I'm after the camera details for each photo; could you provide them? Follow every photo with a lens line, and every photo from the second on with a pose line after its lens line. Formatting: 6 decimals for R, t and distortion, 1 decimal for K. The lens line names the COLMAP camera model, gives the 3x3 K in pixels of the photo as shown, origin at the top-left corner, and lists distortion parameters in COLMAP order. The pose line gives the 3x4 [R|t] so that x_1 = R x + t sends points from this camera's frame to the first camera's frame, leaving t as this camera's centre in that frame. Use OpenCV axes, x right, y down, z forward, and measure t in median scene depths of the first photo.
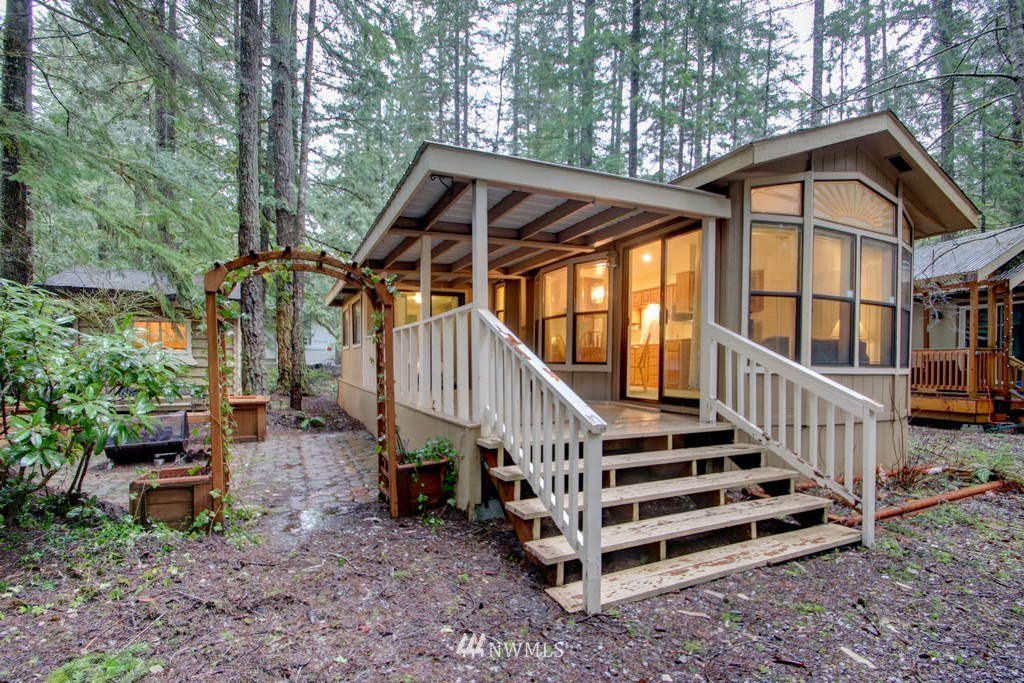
lens RADIAL K [[479.3, 0, 518.3], [0, 479.3, 367.2], [0, 0, 1]] dist [0.030878, -0.030405]
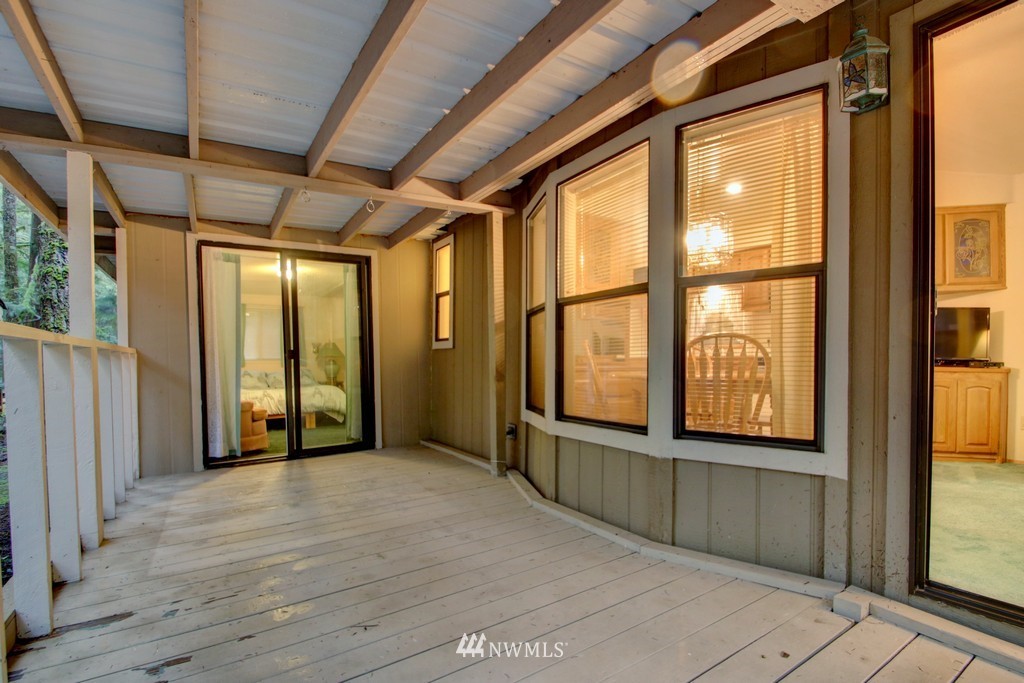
lens RADIAL K [[479.3, 0, 518.3], [0, 479.3, 367.2], [0, 0, 1]] dist [0.030878, -0.030405]
pose [[0.992232, -0.014142, 0.123592, -0.027191], [0.013928, 0.999900, 0.002599, -0.047832], [-0.123616, -0.000858, 0.992330, 0.588372]]
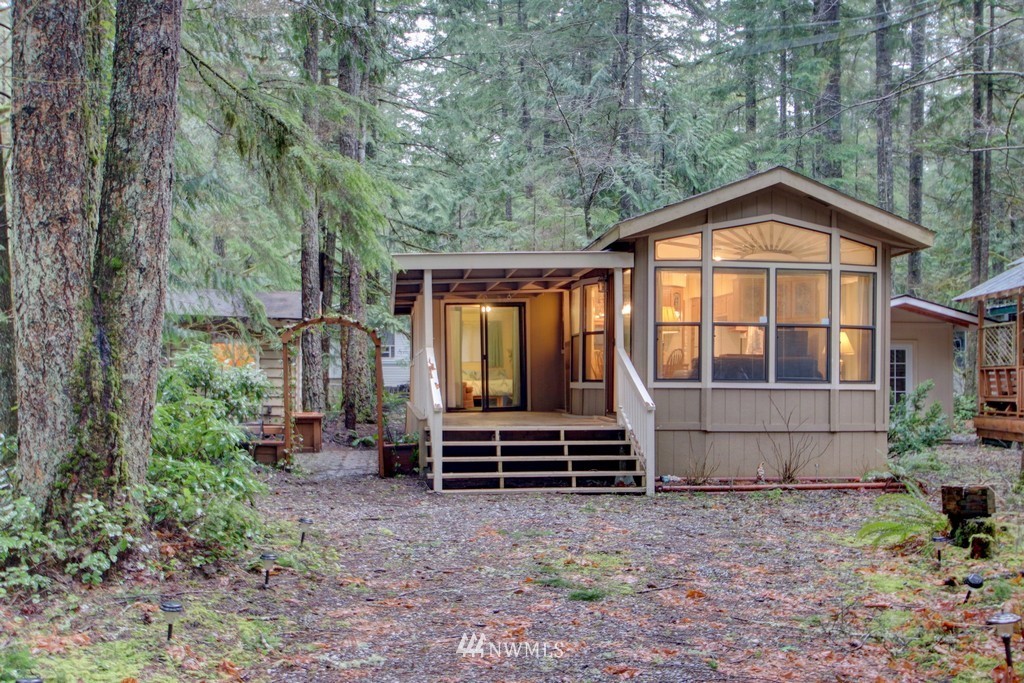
lens RADIAL K [[1115.4, 0, 512.0], [0, 1115.4, 341.5], [0, 0, 1]] dist [-0.004818, -0.002293]
pose [[0.942320, -0.017032, -0.334280, 0.661699], [0.001312, 0.998885, -0.047196, 0.016824], [0.334711, 0.044036, 0.941291, -1.121504]]
